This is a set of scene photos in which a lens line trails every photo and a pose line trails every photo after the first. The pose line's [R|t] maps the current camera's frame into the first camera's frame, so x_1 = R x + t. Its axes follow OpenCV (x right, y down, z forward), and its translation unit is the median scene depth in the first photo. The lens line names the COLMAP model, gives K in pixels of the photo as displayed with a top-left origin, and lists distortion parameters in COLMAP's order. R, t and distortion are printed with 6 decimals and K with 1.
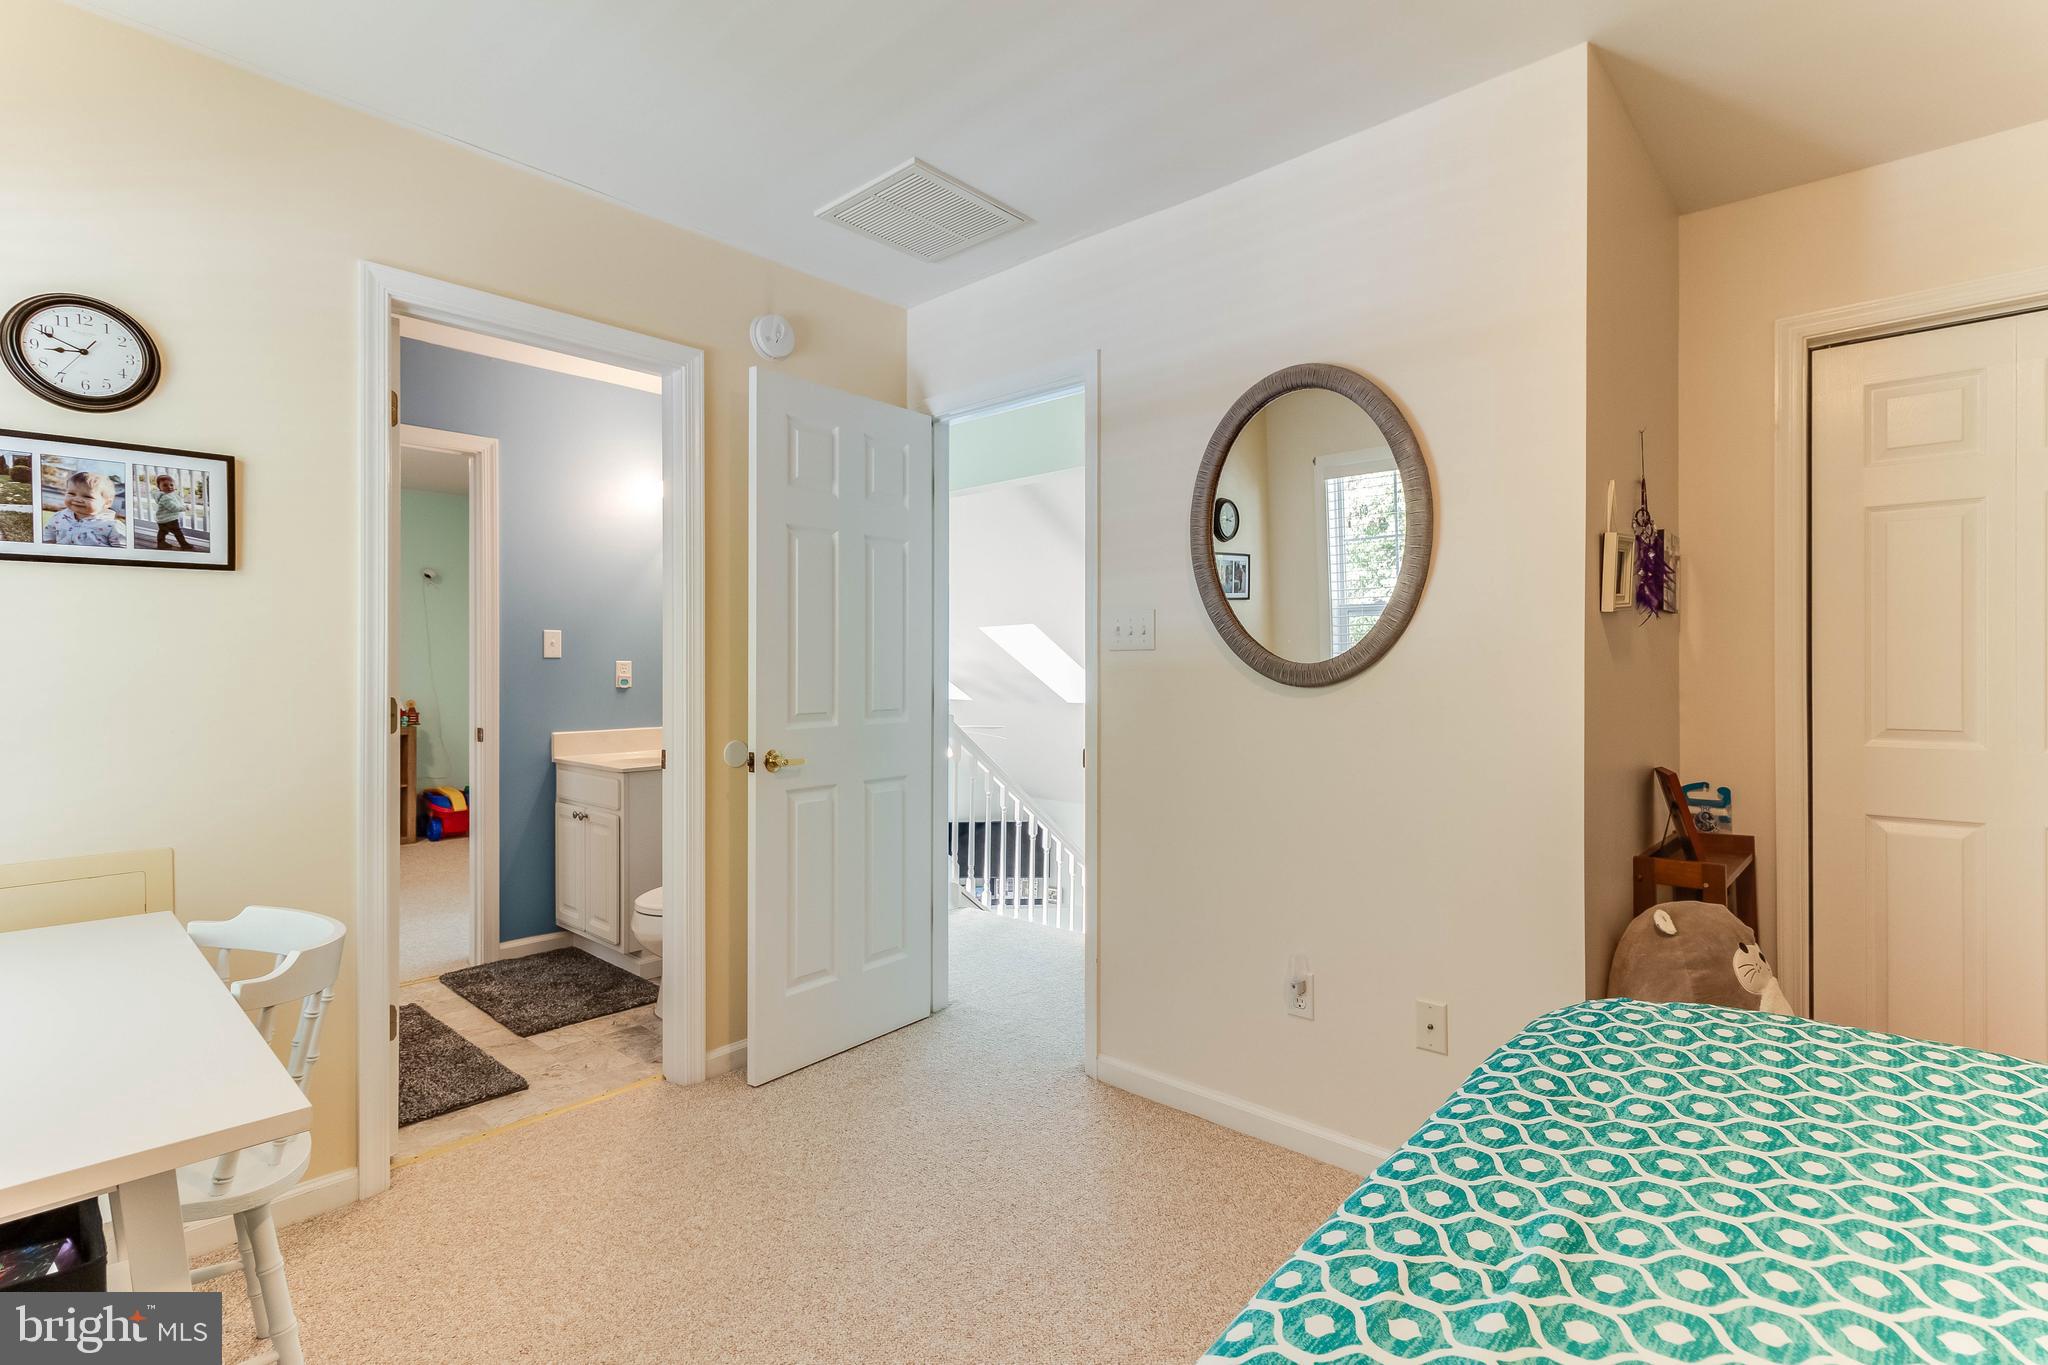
lens RADIAL K [[950.7, 0, 1026.9], [0, 950.7, 667.2], [0, 0, 1]] dist [0.002133, -0.000042]
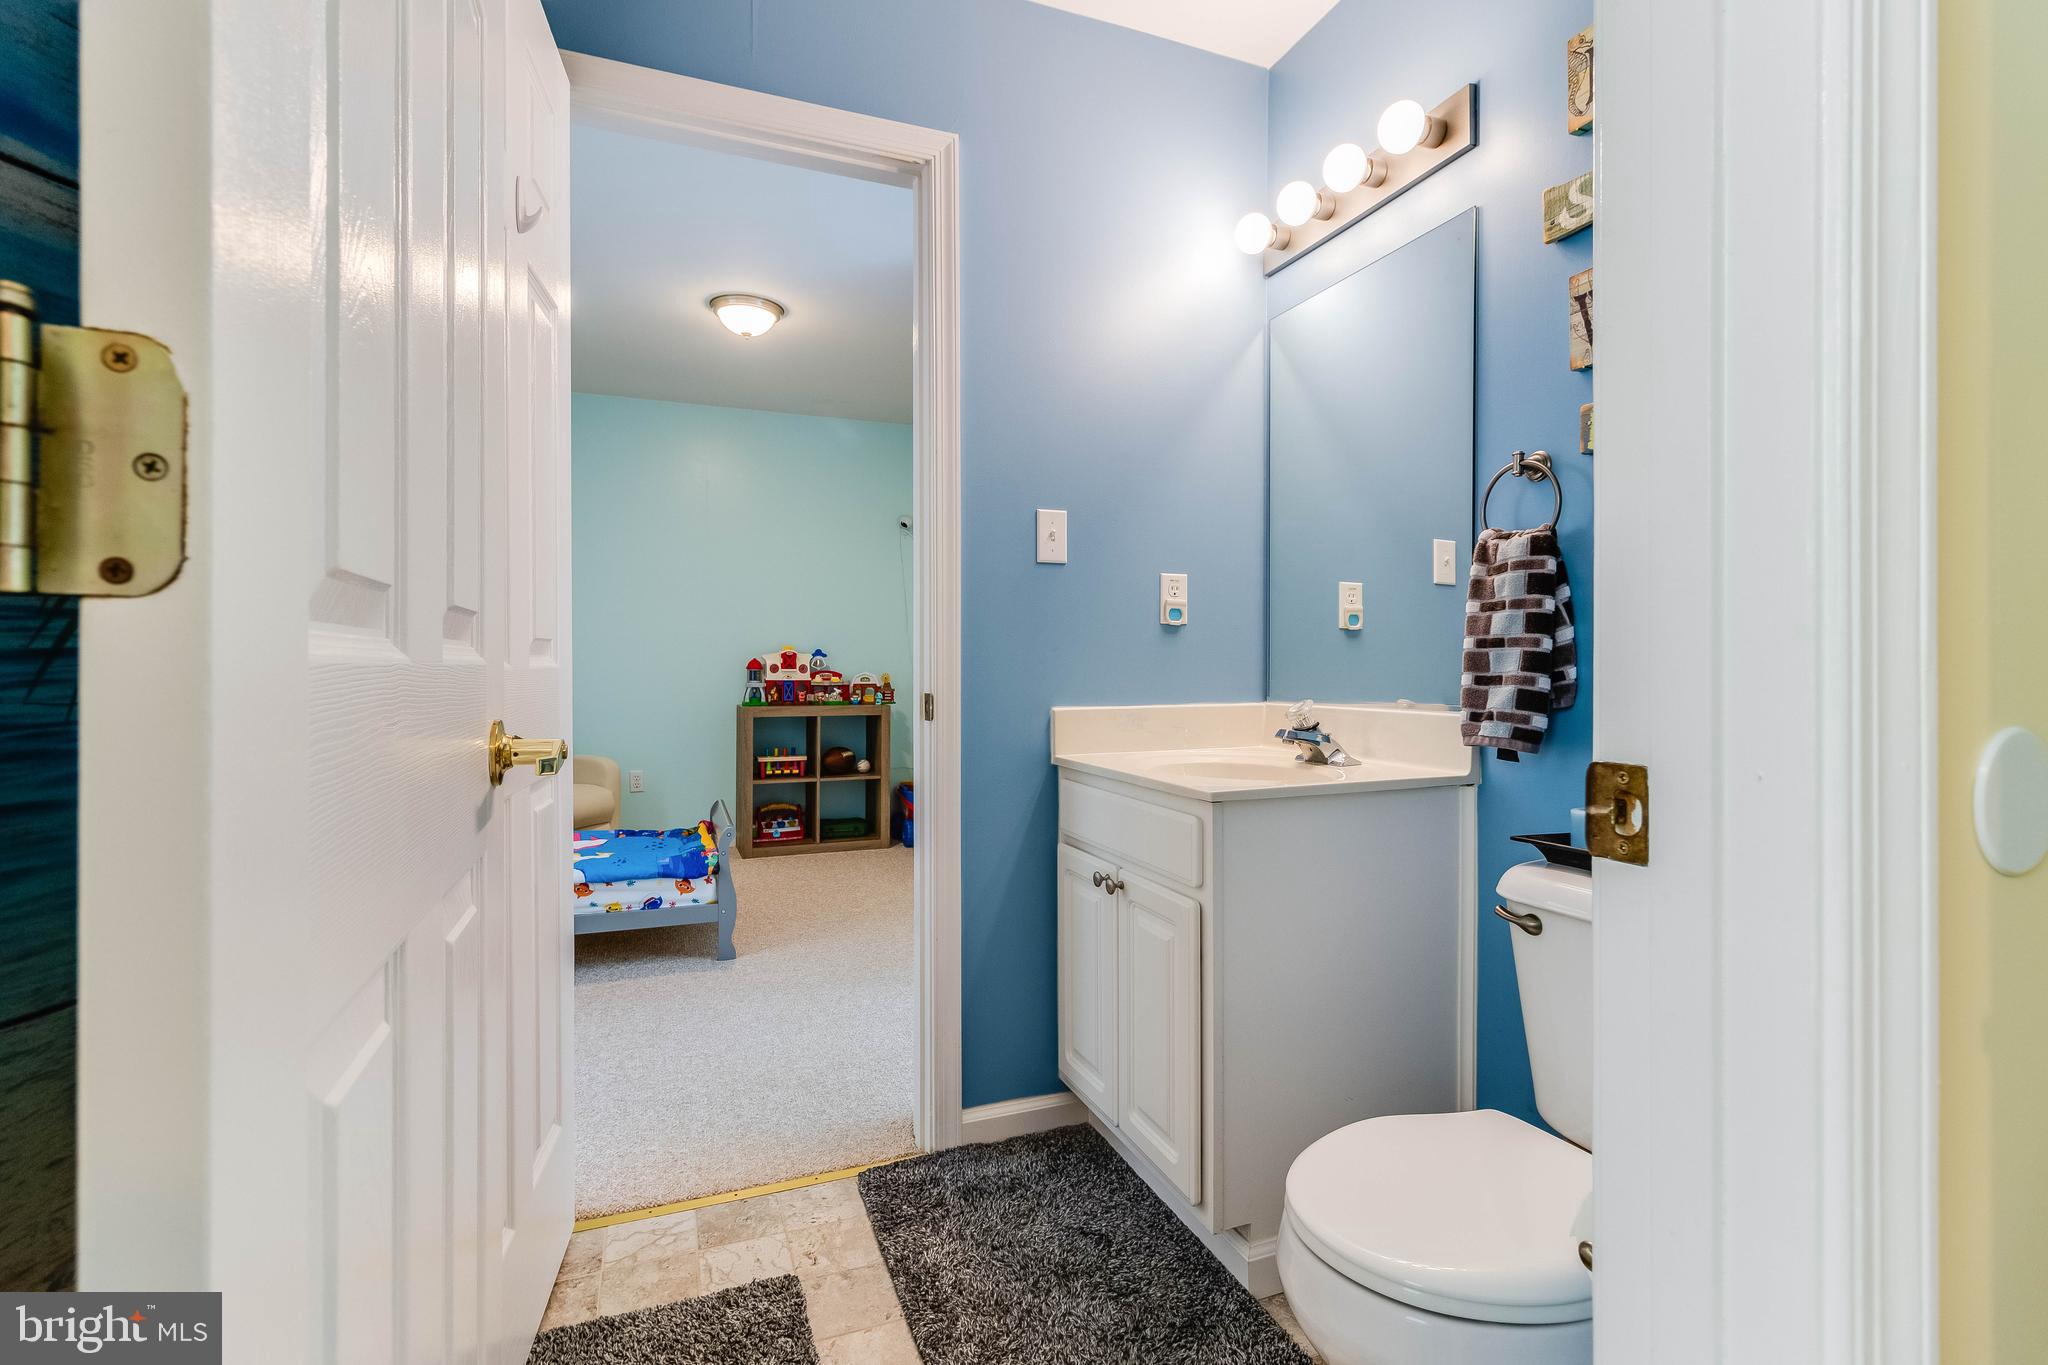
lens RADIAL K [[937.3, 0, 1038.5], [0, 937.3, 659.3], [0, 0, 1]] dist [0.002635, 0.000049]
pose [[0.898742, -0.003956, -0.438459, -0.291136], [0.001120, 0.999977, -0.006726, 0.047606], [0.438475, 0.005554, 0.898726, 0.556155]]
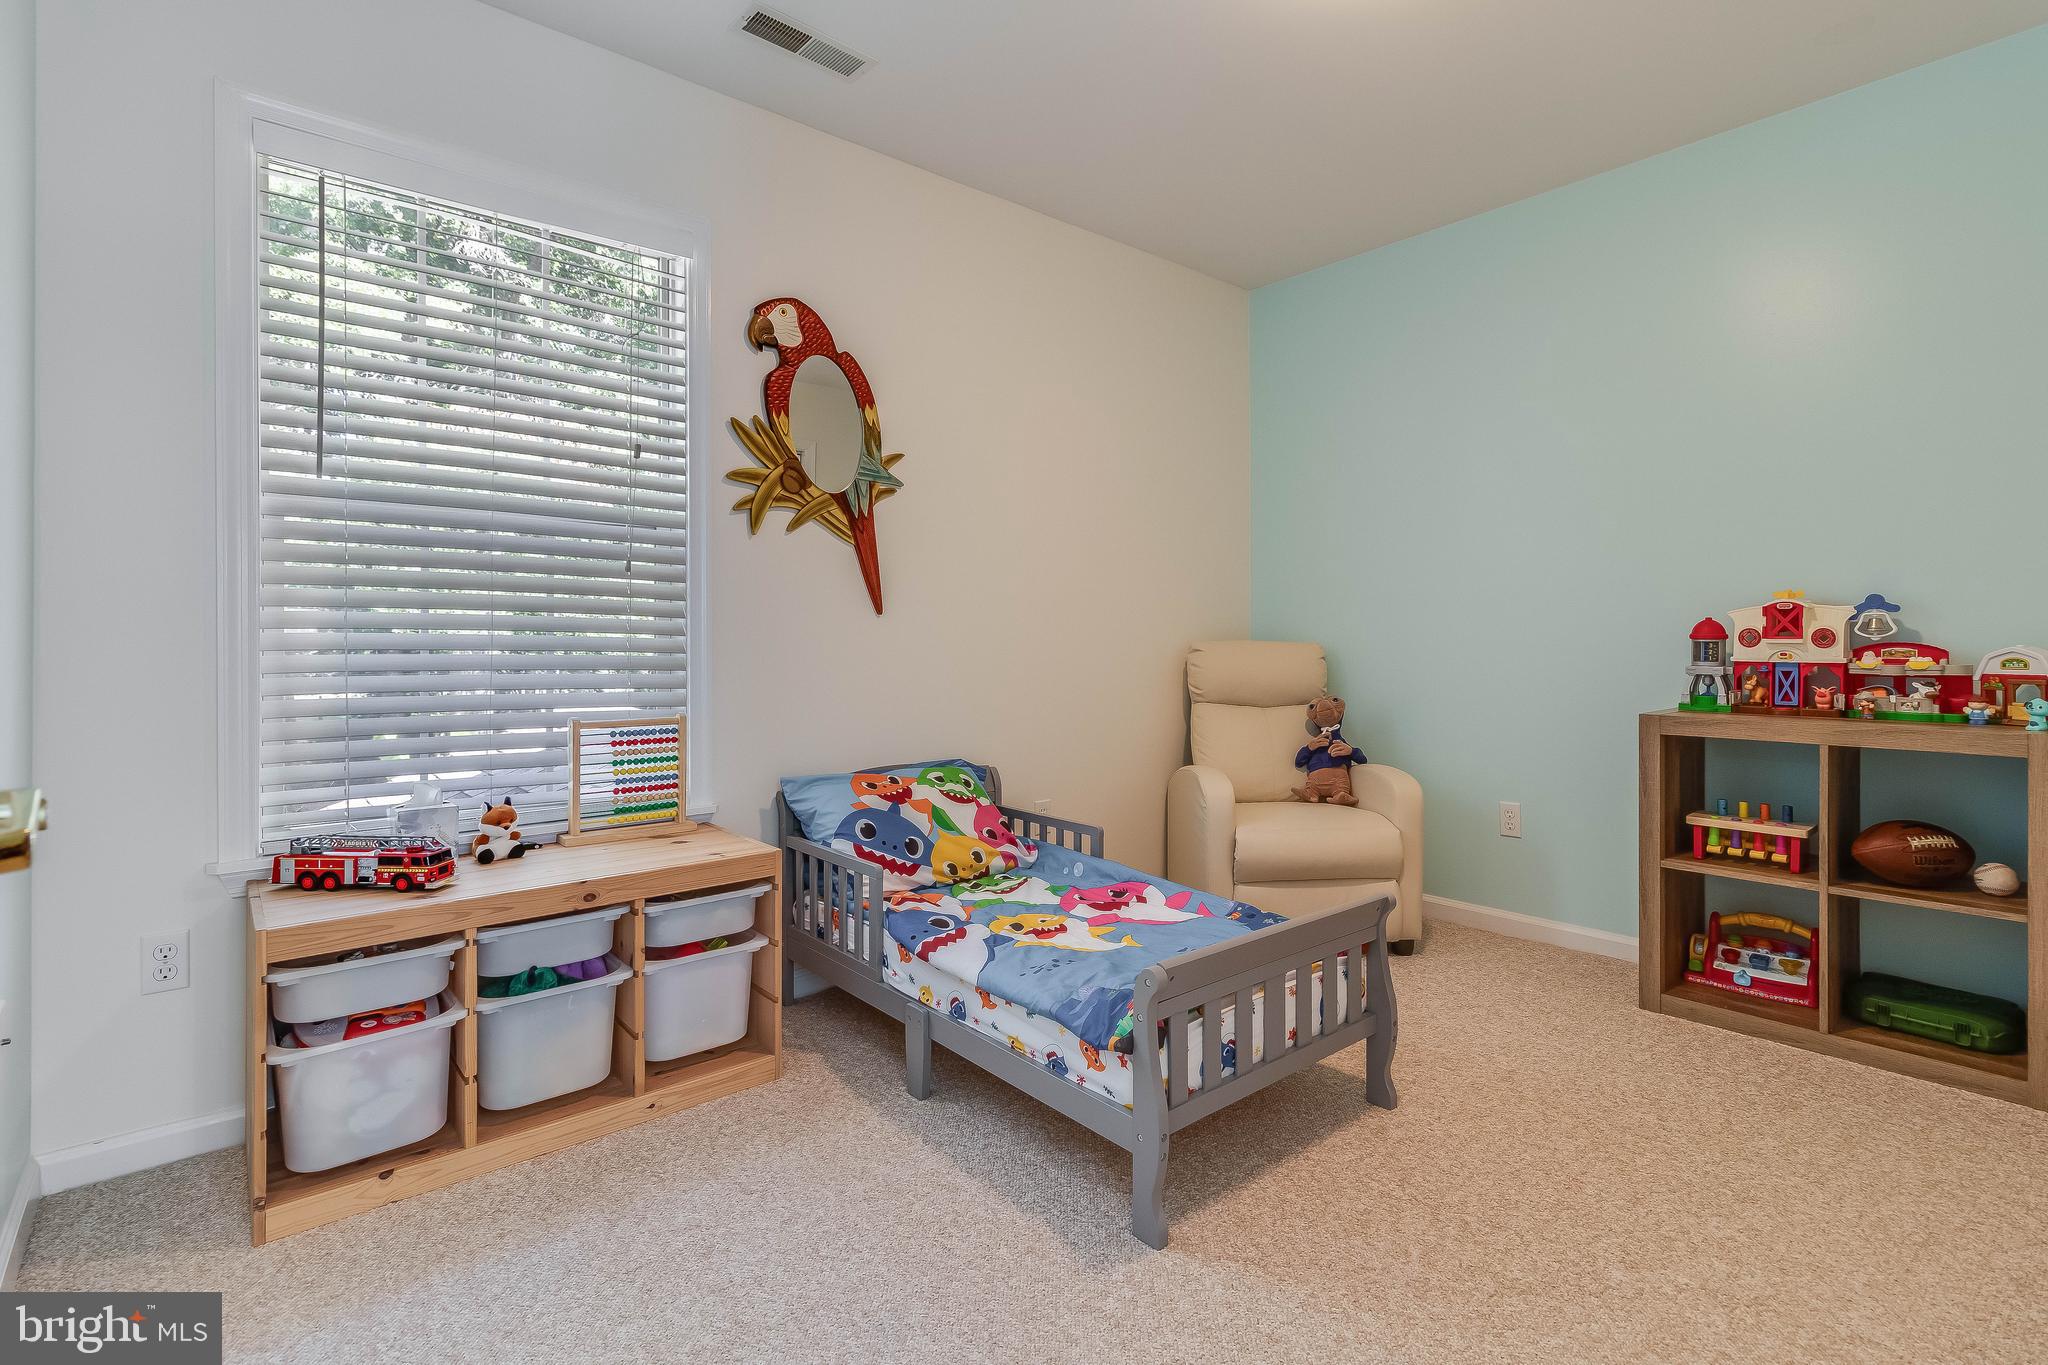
lens RADIAL K [[960.8, 0, 1059.0], [0, 960.8, 632.9], [0, 0, 1]] dist [-0.001542, -0.000159]
pose [[-0.125338, -0.005693, -0.992098, -0.476920], [0.004623, 0.999969, -0.006322, 0.049971], [0.992103, -0.005379, -0.125308, 1.152794]]
